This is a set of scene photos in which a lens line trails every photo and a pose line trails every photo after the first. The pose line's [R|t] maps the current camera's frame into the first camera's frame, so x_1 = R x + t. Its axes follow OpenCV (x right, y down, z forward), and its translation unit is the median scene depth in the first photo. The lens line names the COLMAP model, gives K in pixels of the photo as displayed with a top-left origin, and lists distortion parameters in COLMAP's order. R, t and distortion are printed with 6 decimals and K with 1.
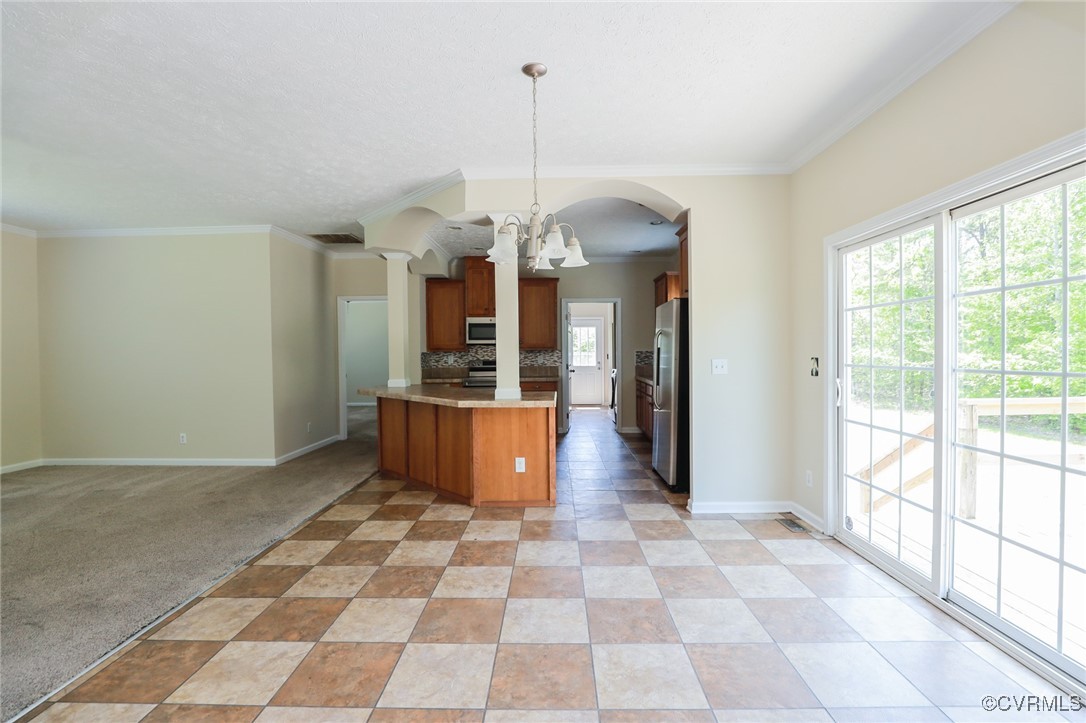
lens RADIAL K [[498.7, 0, 543.9], [0, 498.7, 365.4], [0, 0, 1]] dist [-0.025793, 0.002096]
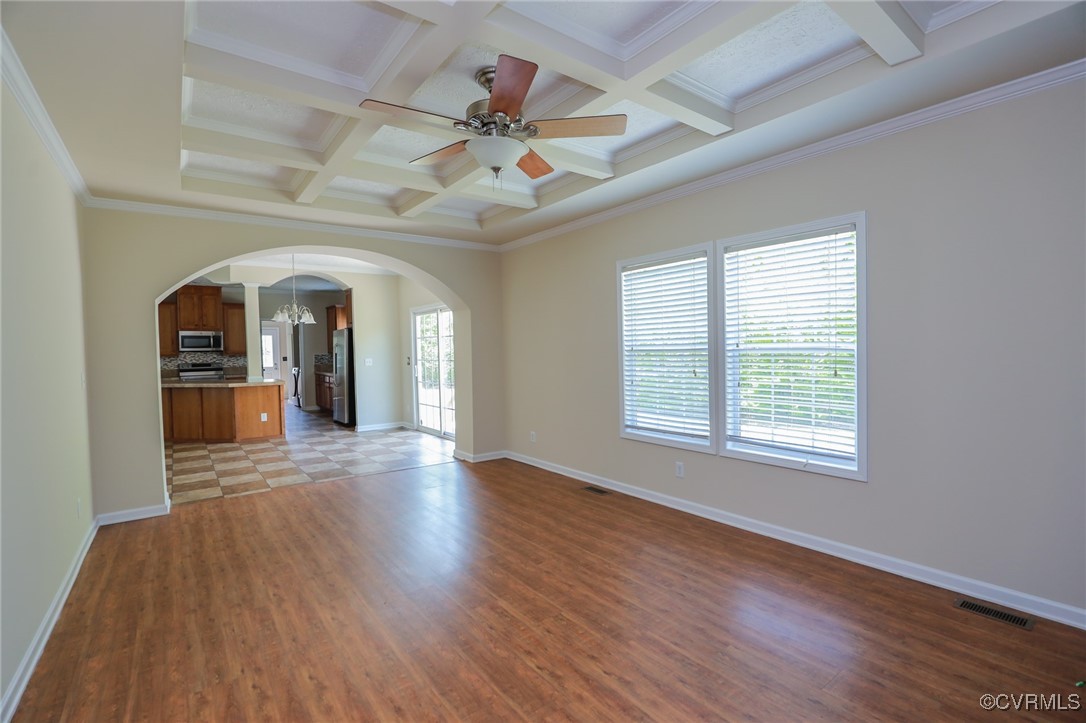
lens RADIAL K [[498.7, 0, 542.4], [0, 498.7, 366.9], [0, 0, 1]] dist [-0.025793, 0.002096]
pose [[0.788244, -0.027803, 0.614735, -0.199645], [0.026995, 0.999579, 0.010594, 0.010861], [-0.614771, 0.008244, 0.788663, -0.615466]]
